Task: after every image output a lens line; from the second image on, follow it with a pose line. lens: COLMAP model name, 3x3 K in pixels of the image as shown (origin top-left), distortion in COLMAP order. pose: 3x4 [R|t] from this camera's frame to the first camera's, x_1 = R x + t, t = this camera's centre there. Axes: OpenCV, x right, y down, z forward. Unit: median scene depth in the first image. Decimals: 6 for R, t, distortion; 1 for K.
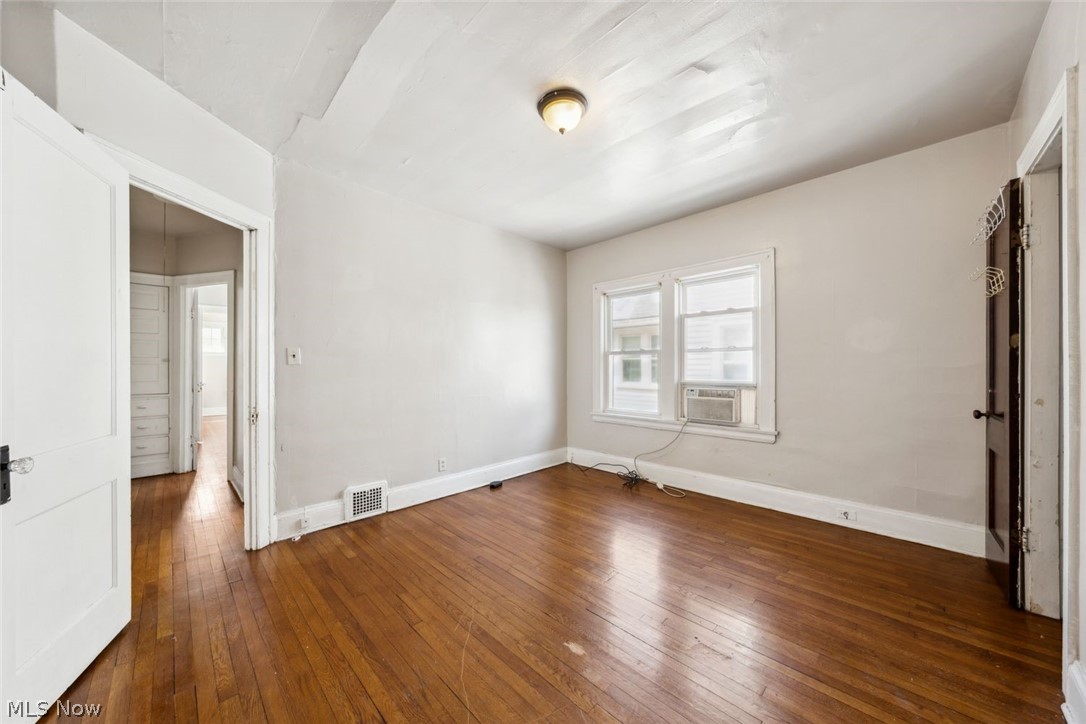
lens RADIAL K [[375.0, 0, 544.5], [0, 375.0, 369.6], [0, 0, 1]] dist [0.000878, -0.000055]
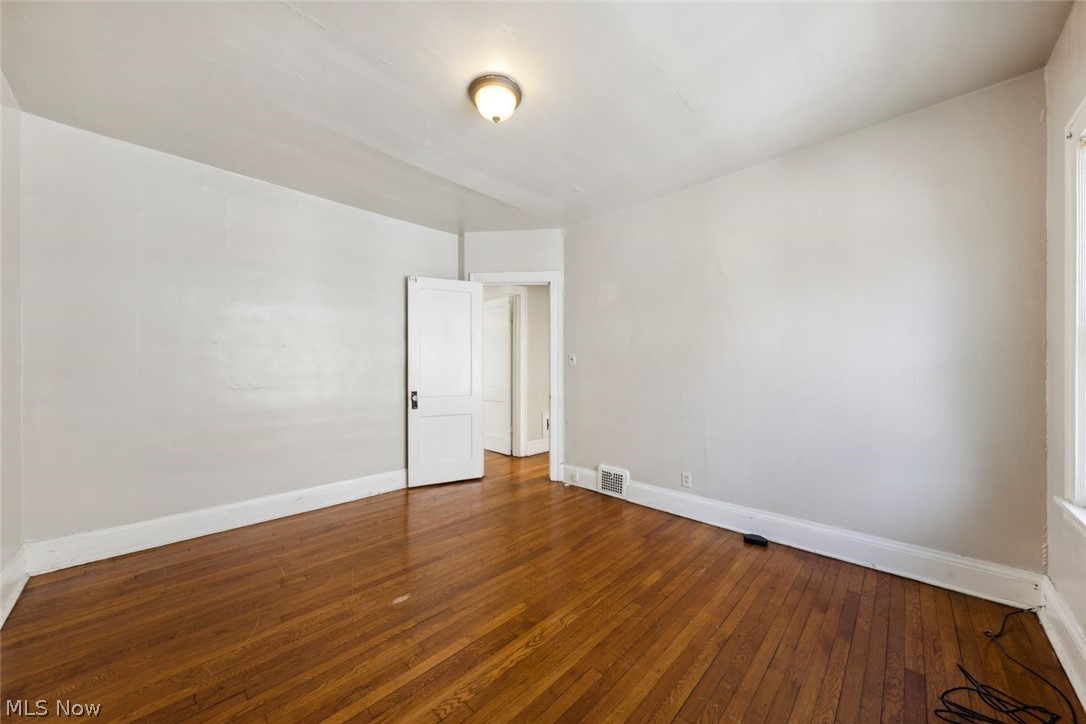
lens RADIAL K [[376.1, 0, 539.3], [0, 376.1, 367.6], [0, 0, 1]] dist [-0.000116, -0.000017]
pose [[0.001567, 0.000648, -0.999999, 0.670540], [-0.001768, 0.999998, 0.000646, -0.005787], [0.999997, 0.001767, 0.001568, 0.743351]]
